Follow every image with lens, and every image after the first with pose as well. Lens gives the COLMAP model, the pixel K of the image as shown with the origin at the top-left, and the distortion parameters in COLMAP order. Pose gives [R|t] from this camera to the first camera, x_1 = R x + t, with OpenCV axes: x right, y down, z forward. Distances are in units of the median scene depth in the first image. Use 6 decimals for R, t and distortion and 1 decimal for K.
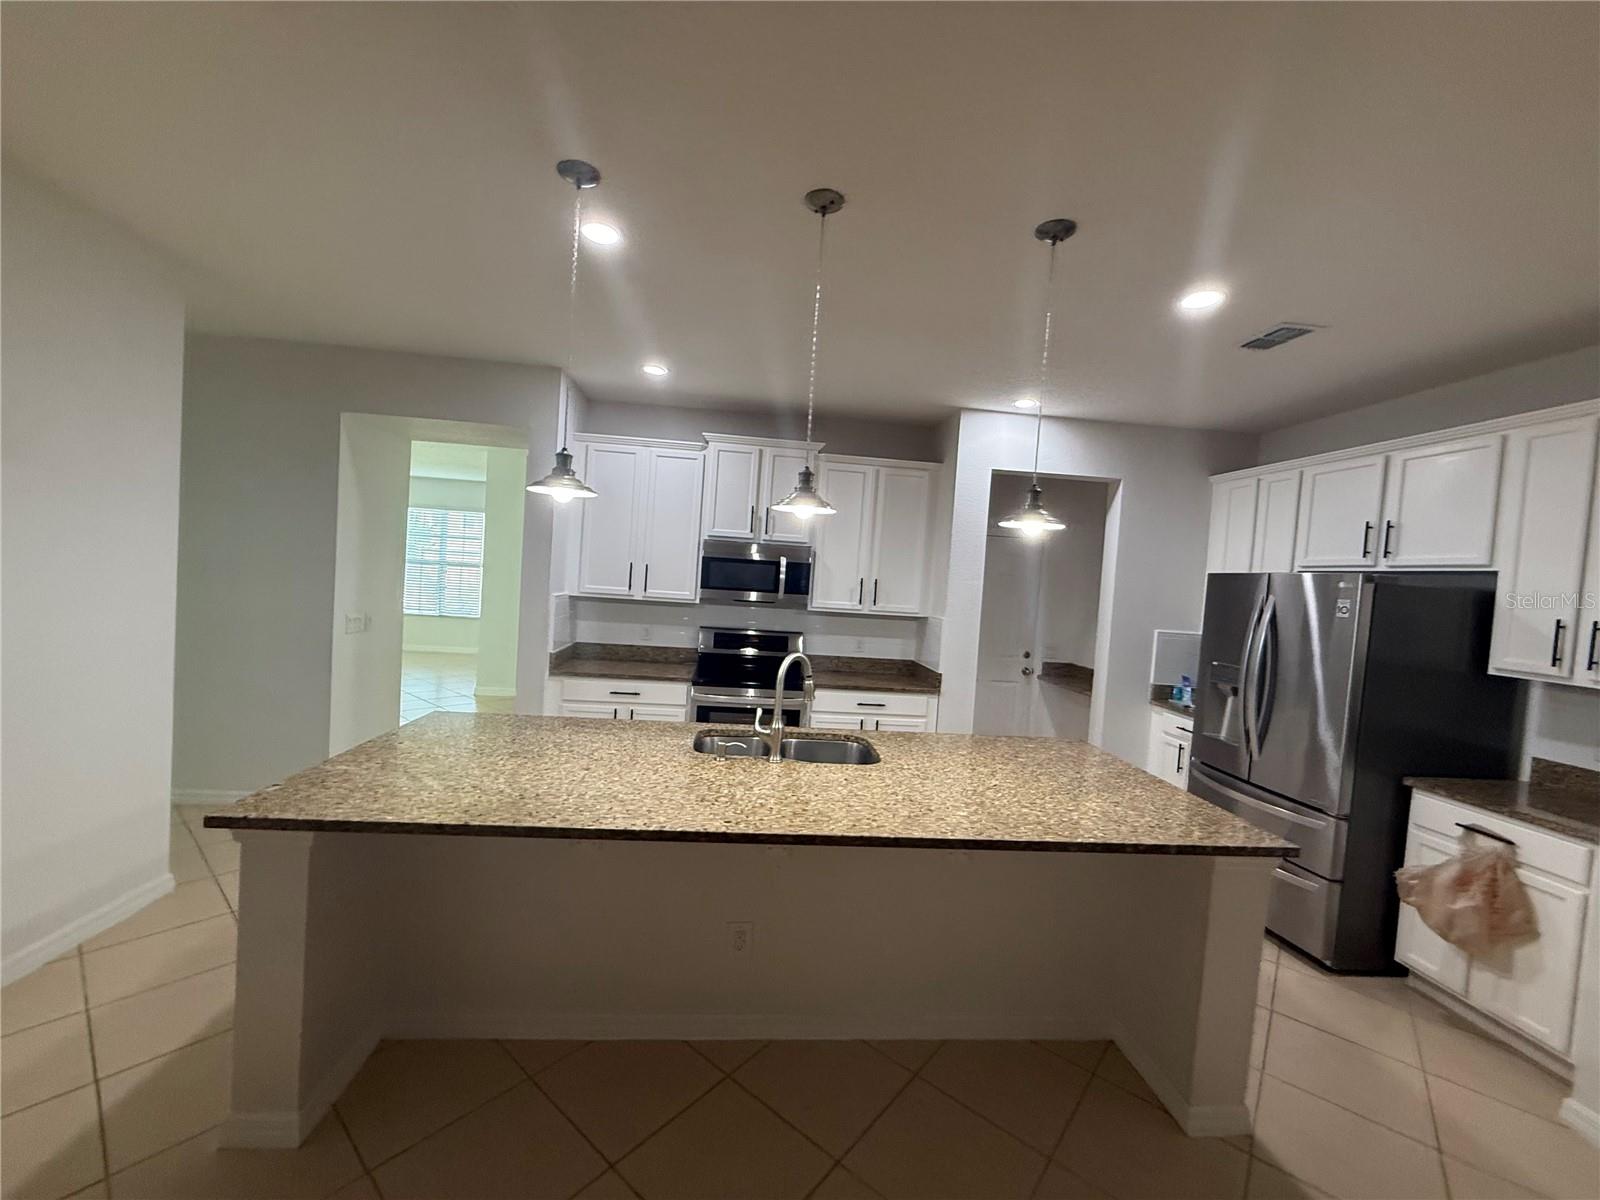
lens RADIAL K [[644.5, 0, 800.0], [0, 644.5, 600.0], [0, 0, 1]] dist [0.006900, 0.000027]
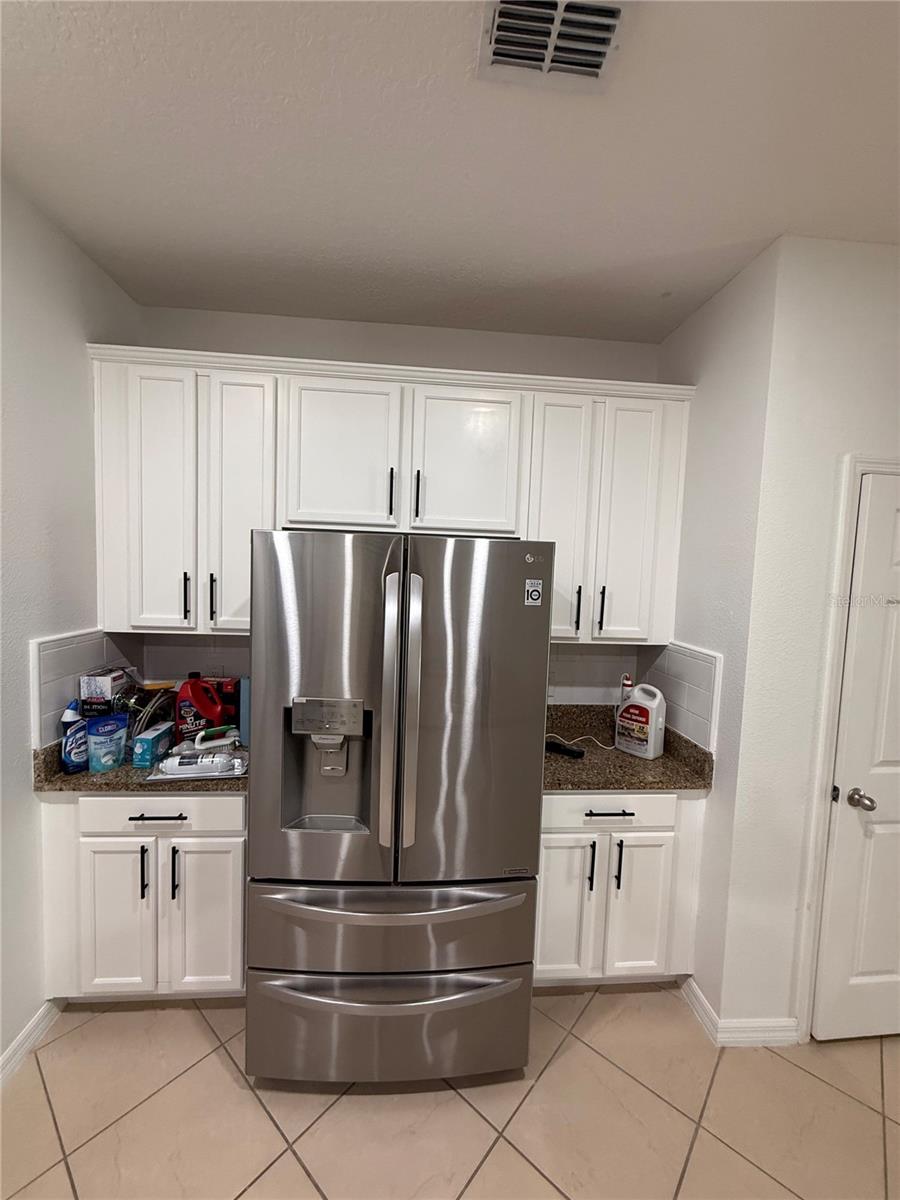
lens RADIAL K [[483.4, 0, 451.6], [0, 483.4, 598.1], [0, 0, 1]] dist [0.006900, 0.000027]
pose [[0.020784, -0.125528, 0.991872, 0.210372], [-0.000683, 0.992085, 0.125569, -0.030049], [-0.999784, -0.003287, 0.020534, 0.699875]]
